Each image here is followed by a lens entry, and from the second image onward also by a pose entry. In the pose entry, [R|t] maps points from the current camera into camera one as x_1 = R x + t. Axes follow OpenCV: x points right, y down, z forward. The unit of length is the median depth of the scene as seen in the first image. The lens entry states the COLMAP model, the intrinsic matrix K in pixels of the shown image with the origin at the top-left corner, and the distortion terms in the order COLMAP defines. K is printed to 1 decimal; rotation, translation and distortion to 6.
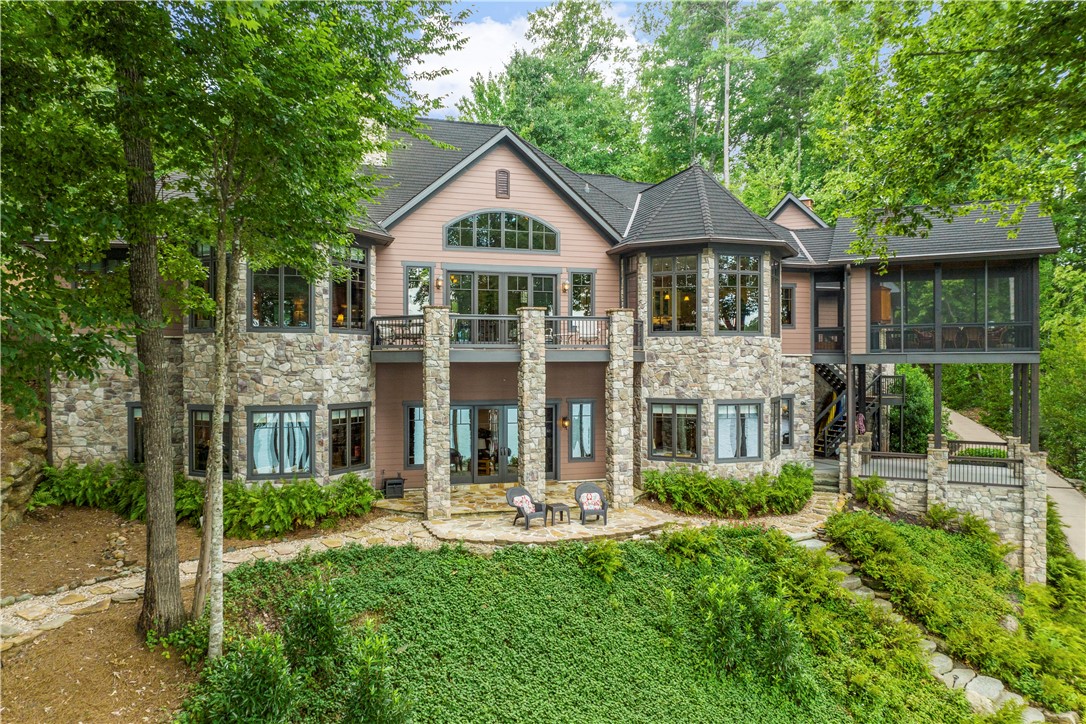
lens RADIAL K [[795.4, 0, 537.0], [0, 795.4, 363.0], [0, 0, 1]] dist [-0.034968, -0.001236]
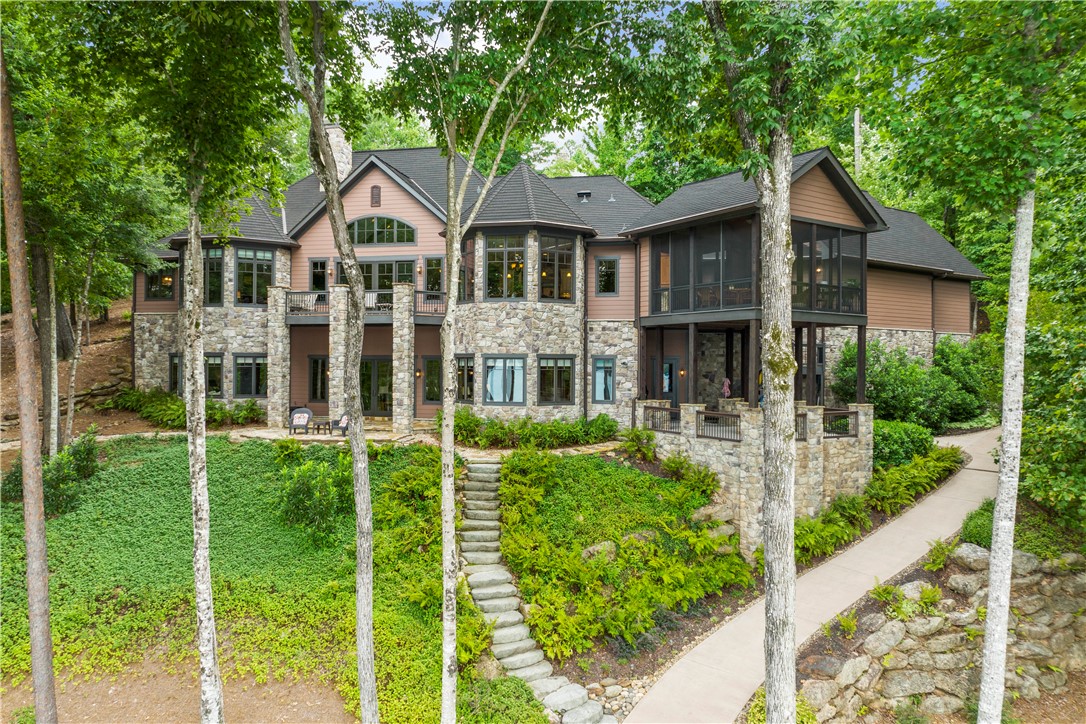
lens RADIAL K [[795.4, 0, 537.0], [0, 795.4, 363.0], [0, 0, 1]] dist [-0.034968, -0.001236]
pose [[0.854403, 0.007867, -0.519551, 0.930960], [-0.009416, 0.999956, -0.000343, 0.059530], [0.519526, 0.005185, 0.854439, -0.013773]]
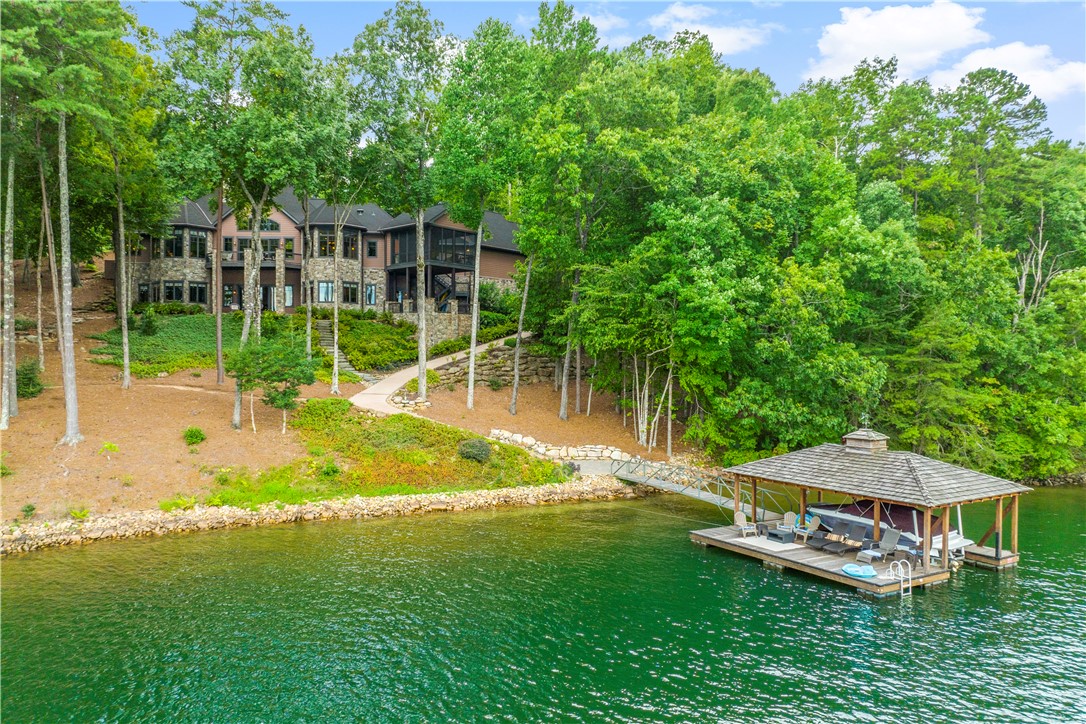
lens RADIAL K [[795.4, 0, 537.0], [0, 795.4, 363.0], [0, 0, 1]] dist [-0.034968, -0.001236]
pose [[0.972341, 0.003247, -0.233544, 1.637918], [-0.002116, 0.999985, 0.005095, 0.323362], [0.233557, -0.004460, 0.972333, -1.568561]]
